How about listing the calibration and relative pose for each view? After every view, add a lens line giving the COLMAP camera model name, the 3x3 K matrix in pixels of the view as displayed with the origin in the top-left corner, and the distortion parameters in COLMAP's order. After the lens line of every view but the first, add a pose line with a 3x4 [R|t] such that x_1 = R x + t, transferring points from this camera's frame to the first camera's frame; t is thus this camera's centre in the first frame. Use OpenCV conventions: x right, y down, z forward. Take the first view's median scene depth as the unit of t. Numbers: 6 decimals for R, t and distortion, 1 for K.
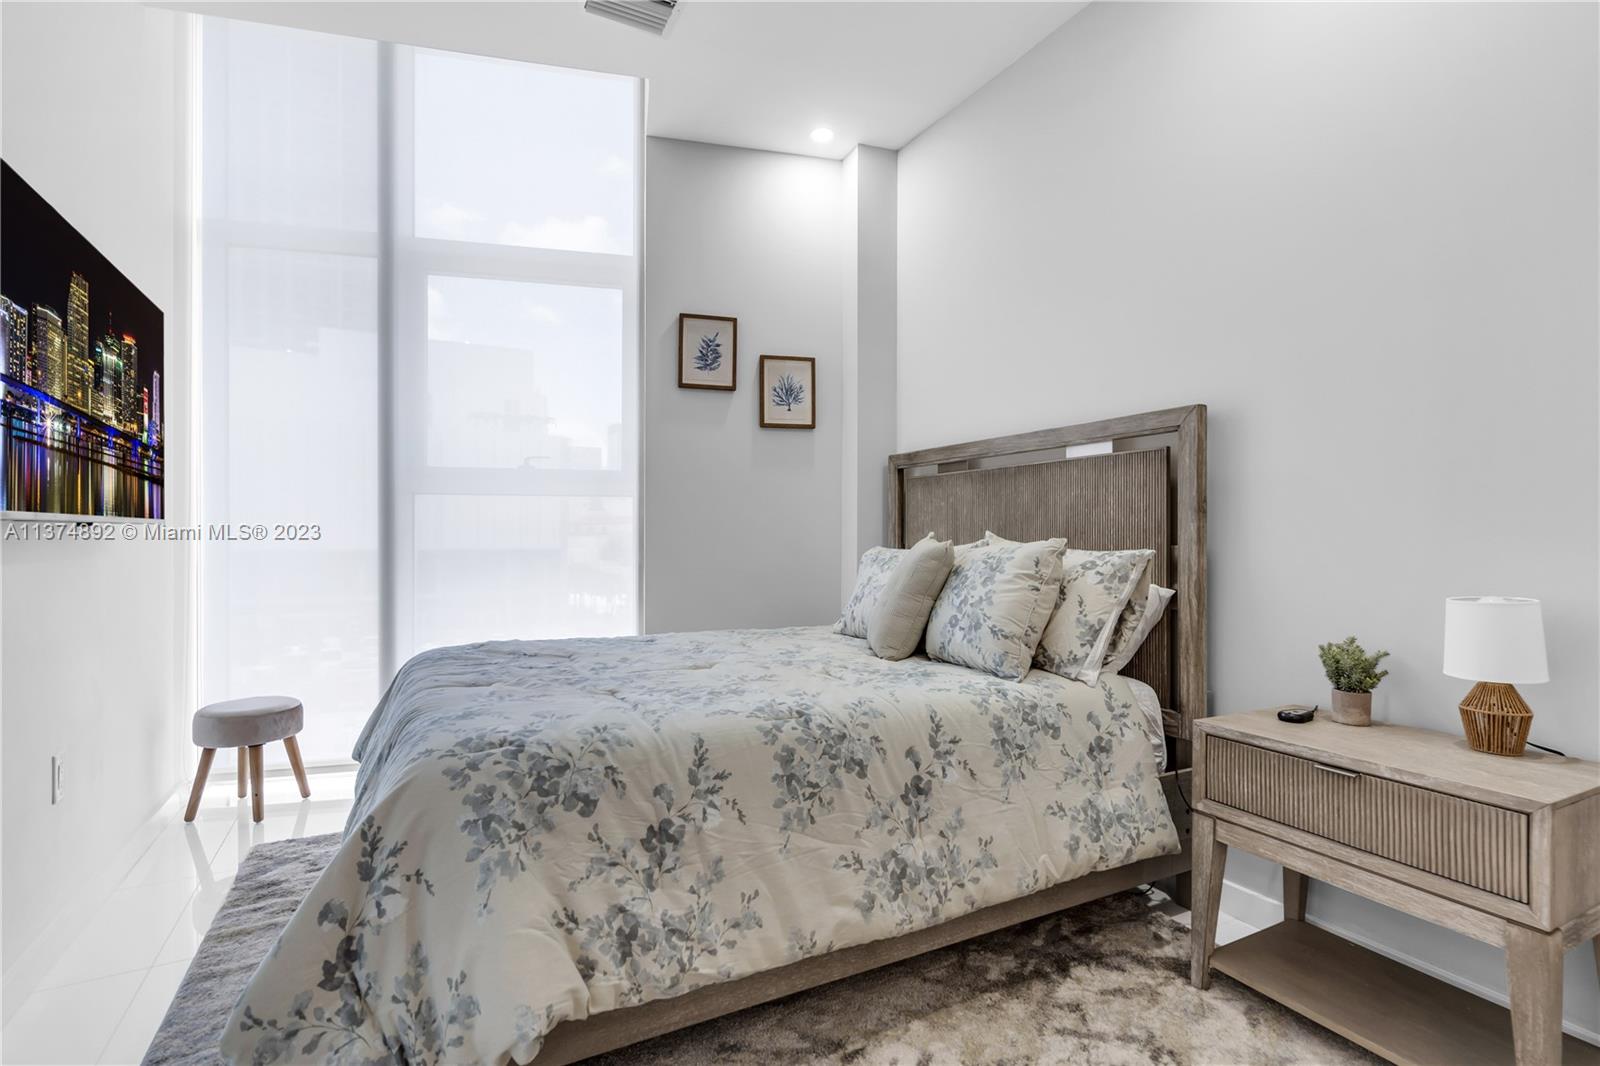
lens RADIAL K [[776.3, 0, 800.0], [0, 776.3, 533.0], [0, 0, 1]] dist [-0.000524, 0.000054]
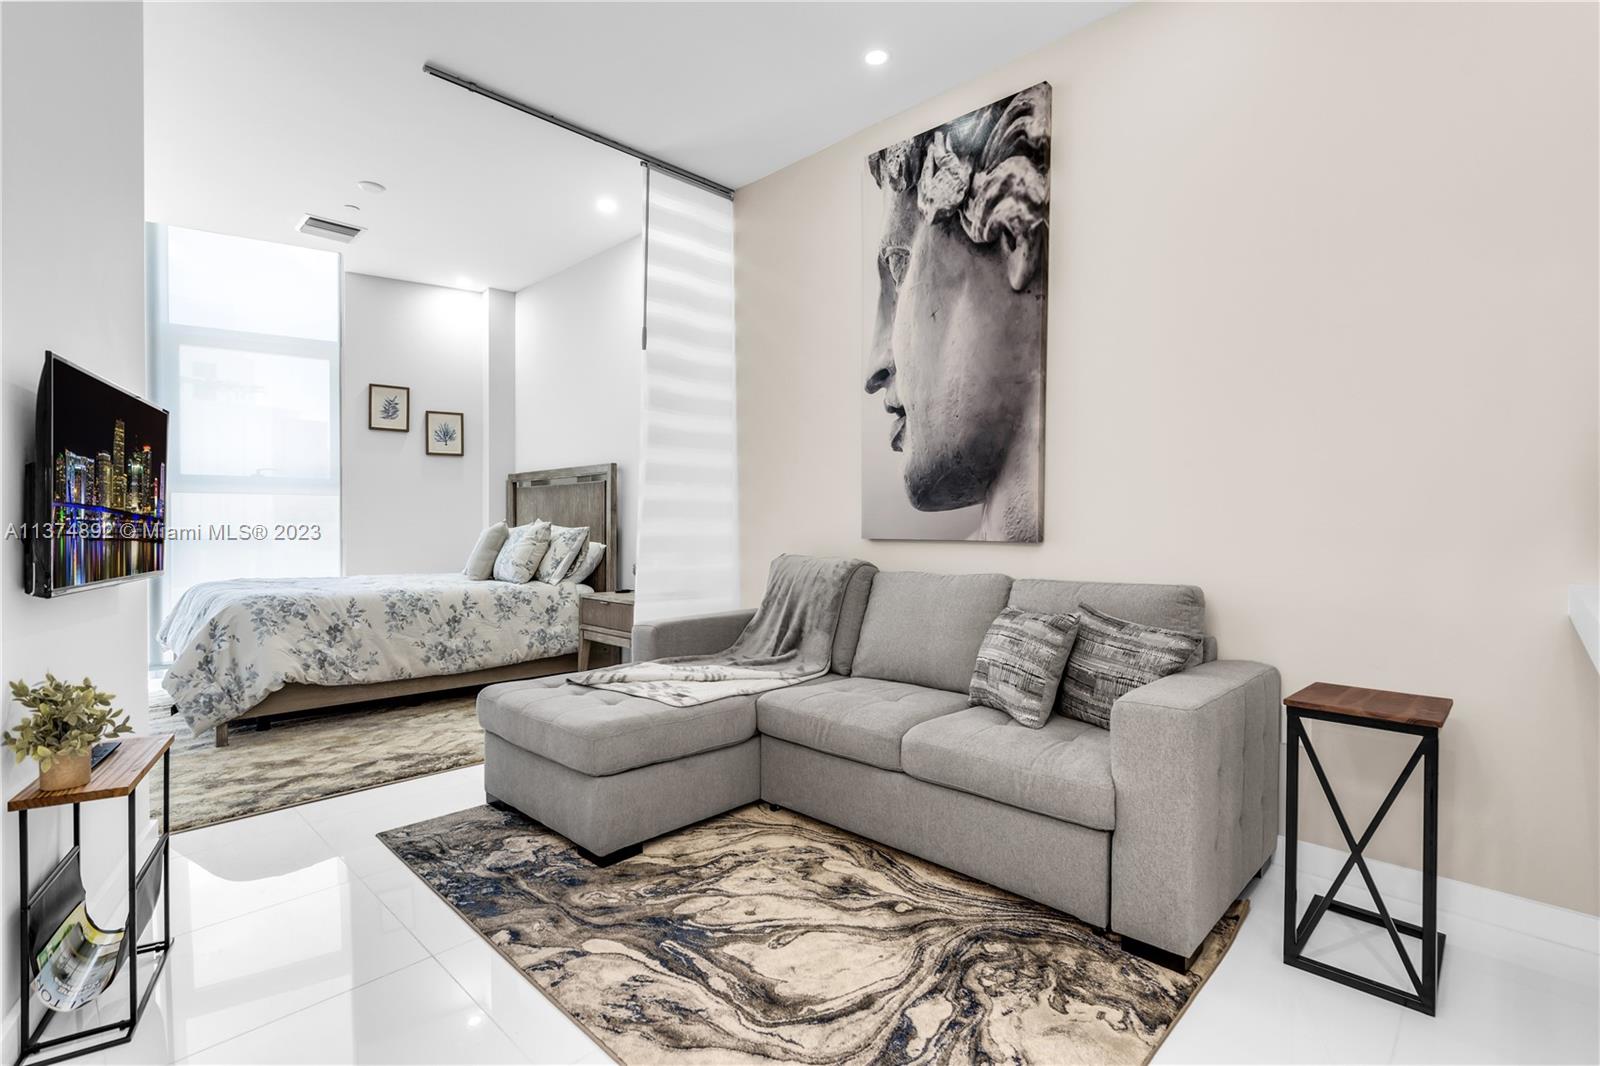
lens RADIAL K [[744.8, 0, 798.6], [0, 744.8, 535.7], [0, 0, 1]] dist [-0.002482, 0.000975]
pose [[0.951013, -0.002061, 0.309143, 0.365708], [-0.003555, 0.999839, 0.017602, 0.006484], [-0.309130, -0.017839, 0.950853, -1.281299]]
